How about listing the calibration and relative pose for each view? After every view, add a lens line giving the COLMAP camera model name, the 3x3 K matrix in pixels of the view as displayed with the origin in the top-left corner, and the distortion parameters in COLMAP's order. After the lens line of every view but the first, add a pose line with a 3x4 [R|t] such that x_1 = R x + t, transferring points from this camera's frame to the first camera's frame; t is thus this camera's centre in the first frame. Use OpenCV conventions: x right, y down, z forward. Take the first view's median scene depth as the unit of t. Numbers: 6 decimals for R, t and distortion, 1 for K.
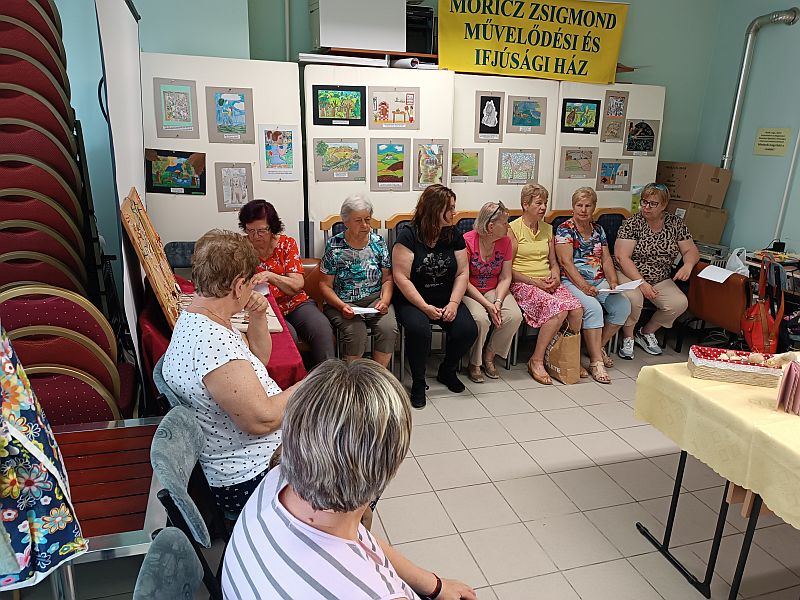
lens RADIAL K [[583.7, 0, 400.0], [0, 583.7, 300.0], [0, 0, 1]] dist [0.014043, 0.000607]
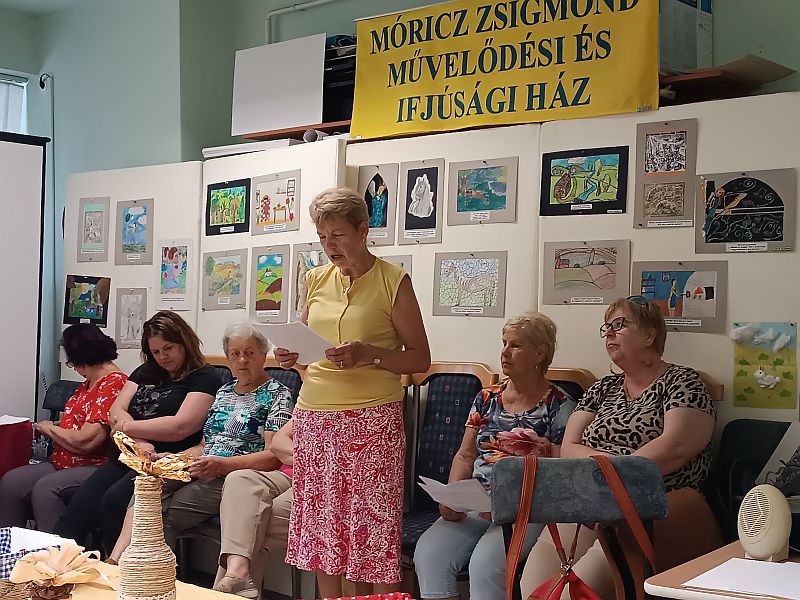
lens RADIAL K [[959.8, 0, 400.0], [0, 959.8, 300.0], [0, 0, 1]] dist [0.049322, -0.021329]
pose [[0.631847, -0.033628, -0.774363, 0.879624], [-0.203524, 0.956803, -0.207618, -0.019068], [0.747895, 0.288784, 0.597709, 0.449546]]
